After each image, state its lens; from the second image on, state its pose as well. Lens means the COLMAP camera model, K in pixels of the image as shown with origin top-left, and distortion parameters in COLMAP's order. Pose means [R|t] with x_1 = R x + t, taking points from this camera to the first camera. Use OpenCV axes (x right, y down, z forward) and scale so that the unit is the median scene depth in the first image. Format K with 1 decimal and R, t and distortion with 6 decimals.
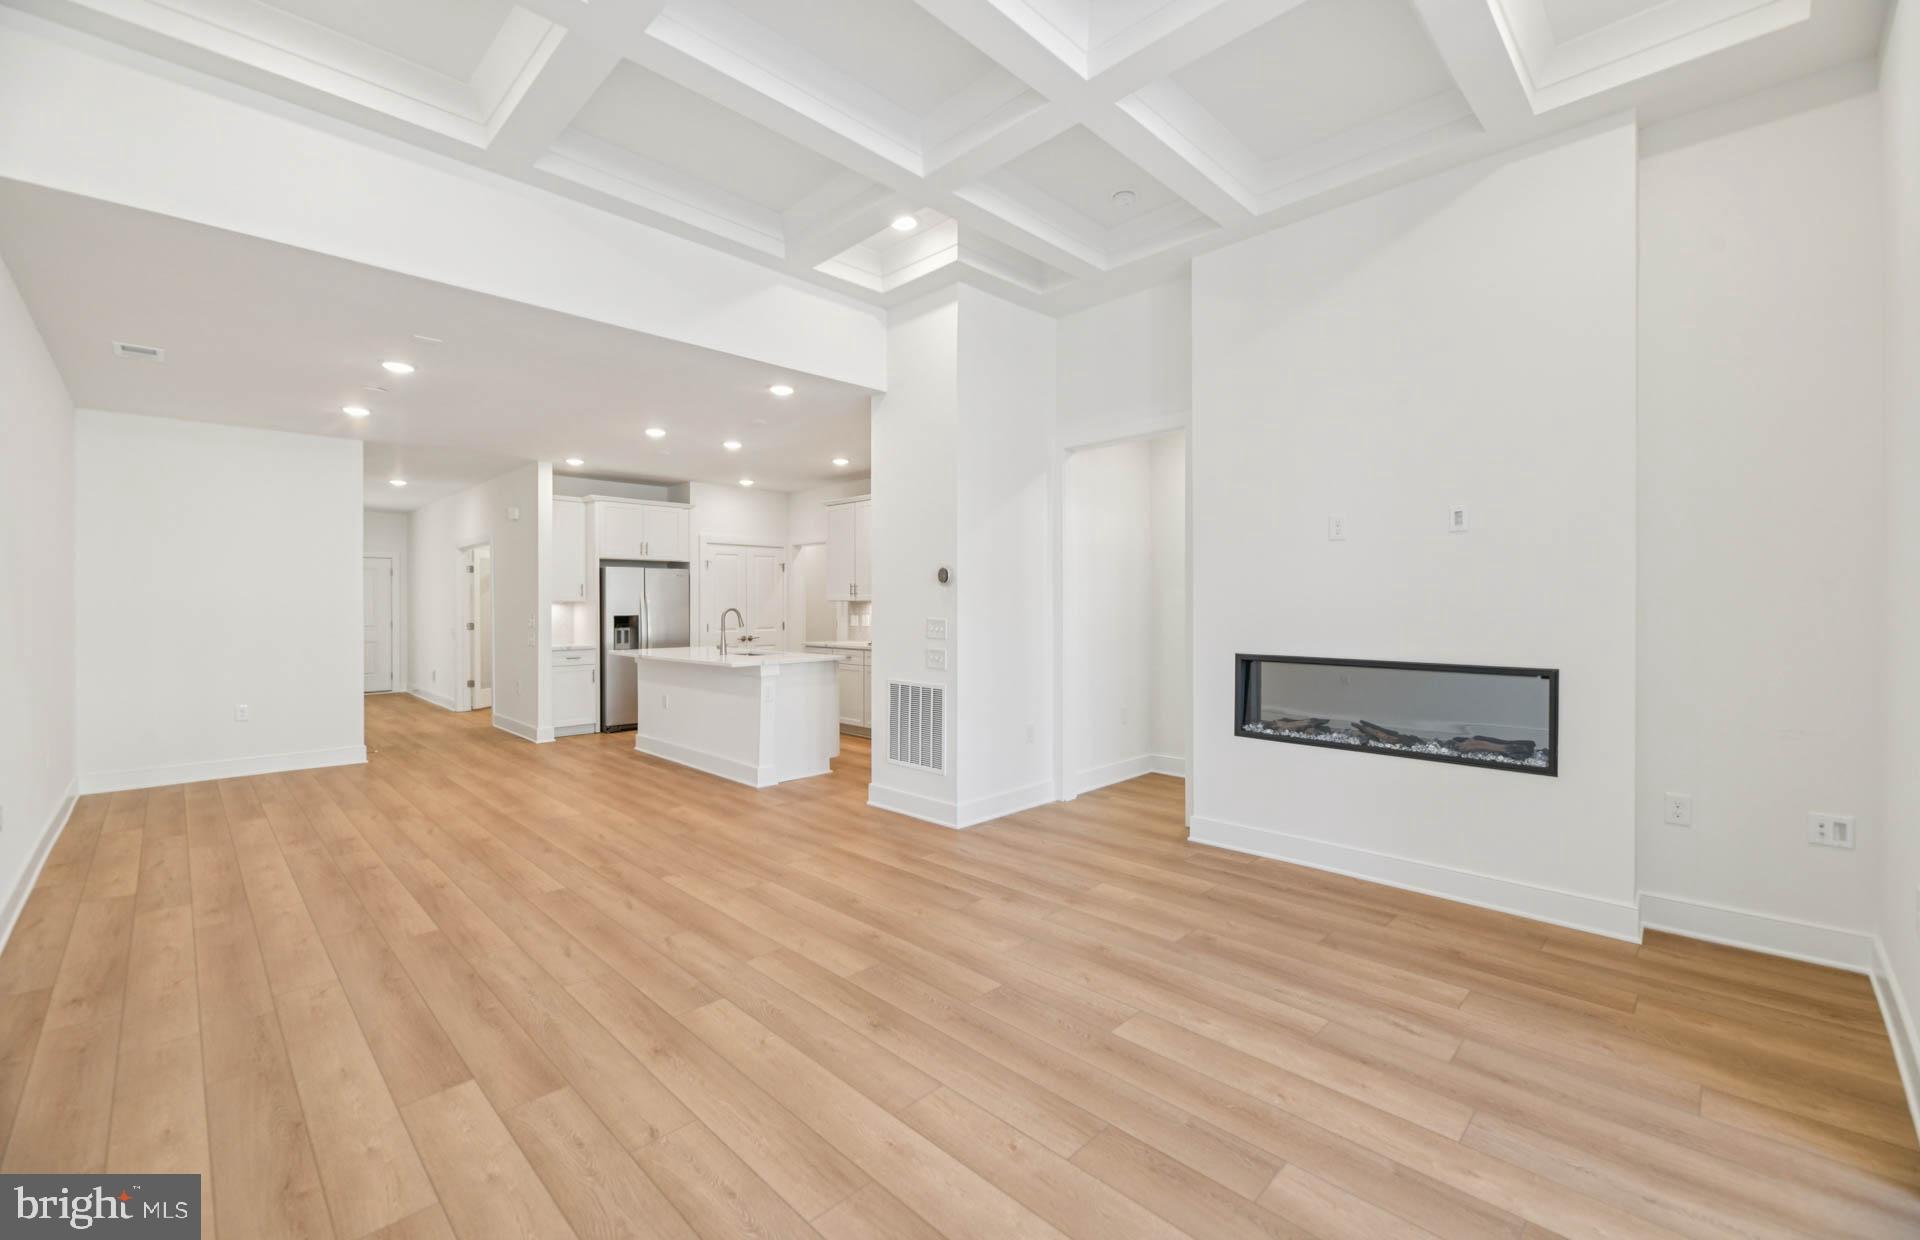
lens RADIAL K [[763.7, 0, 960.0], [0, 763.7, 620.0], [0, 0, 1]] dist [0.001532, -0.004269]
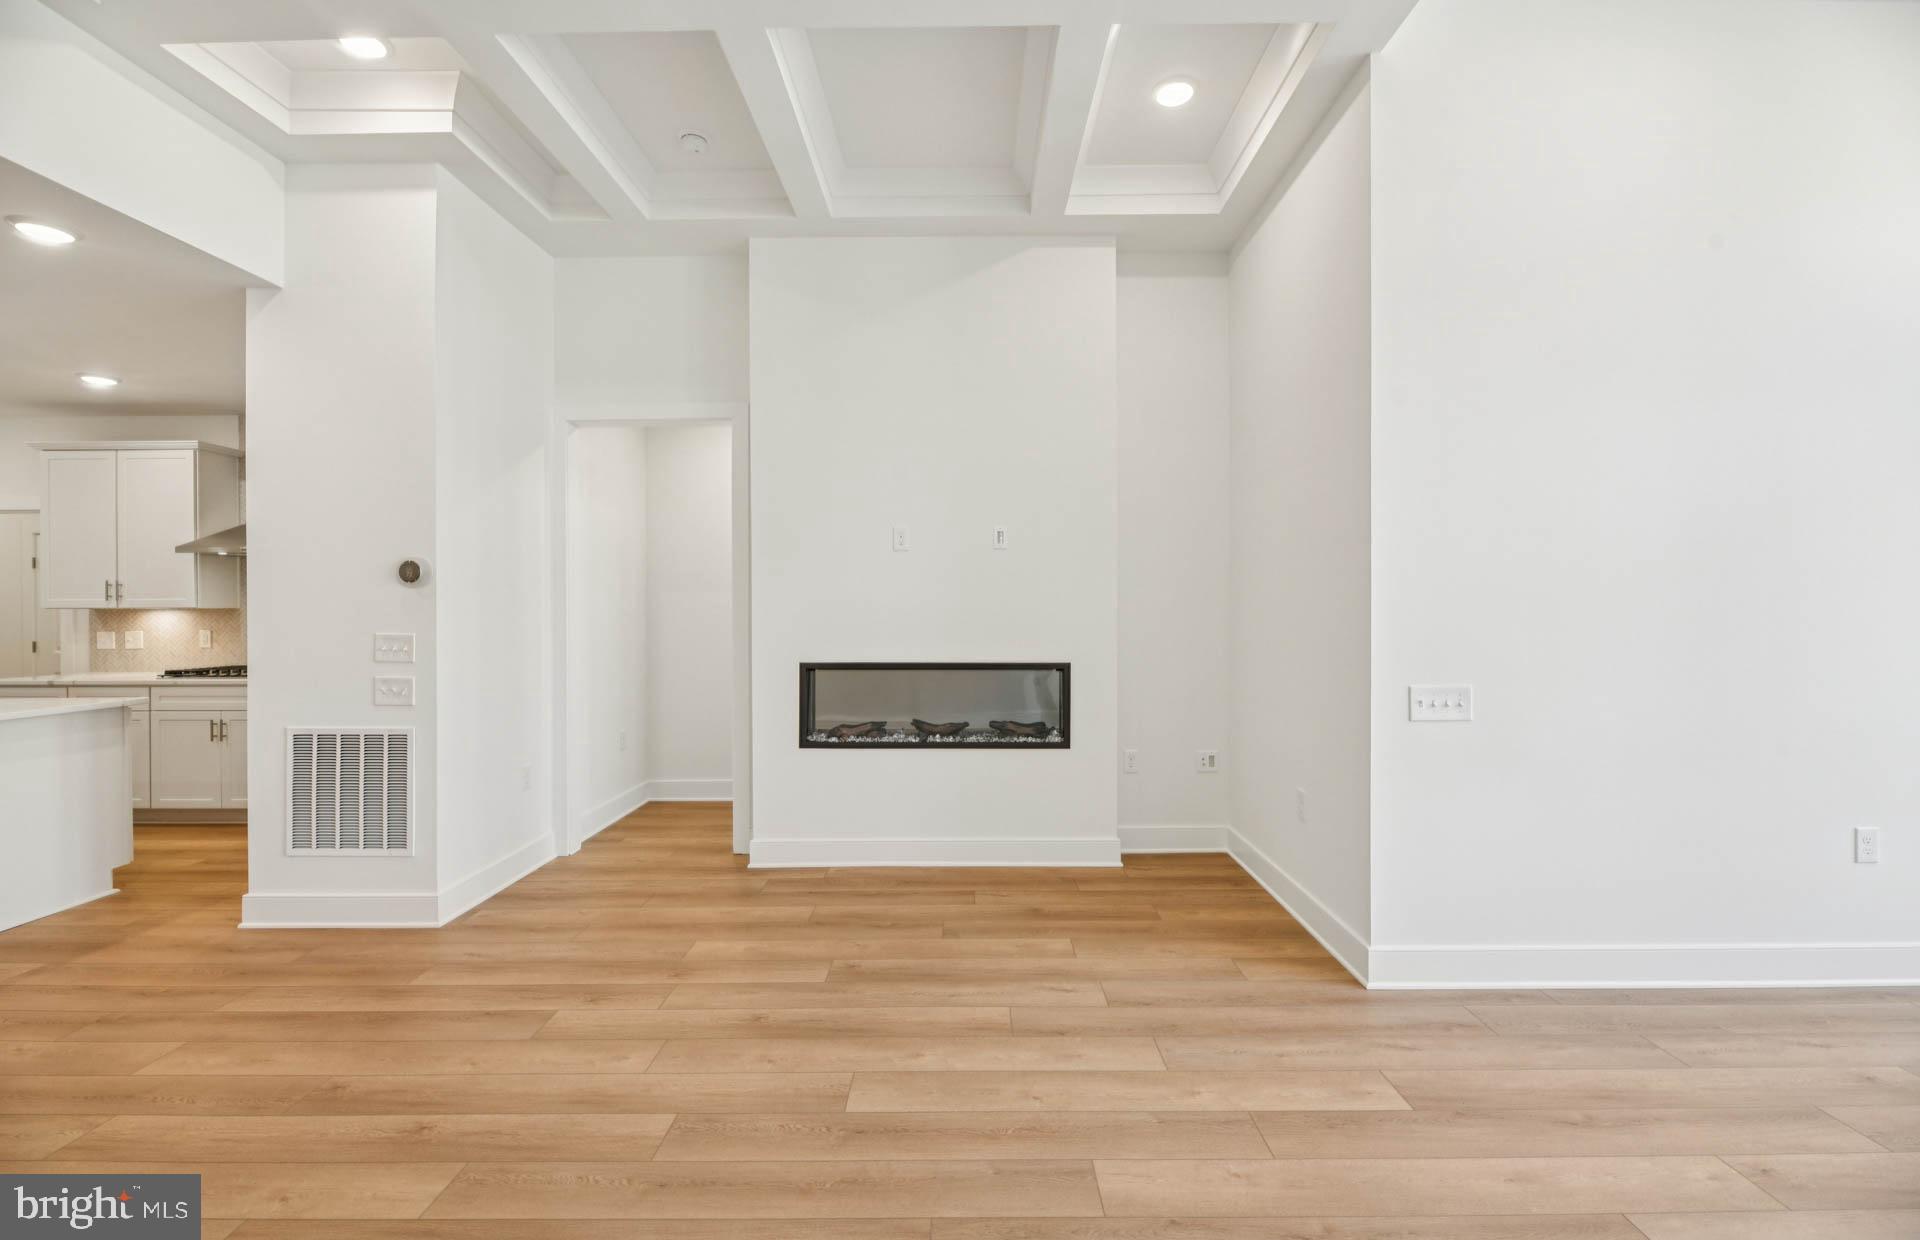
lens RADIAL K [[772.5, 0, 960.0], [0, 772.5, 620.0], [0, 0, 1]] dist [-0.002989, -0.001017]
pose [[0.720666, -0.009856, 0.693212, -0.190270], [0.017322, 0.999843, -0.003792, -0.002913], [-0.693066, 0.014740, 0.720723, 0.176756]]
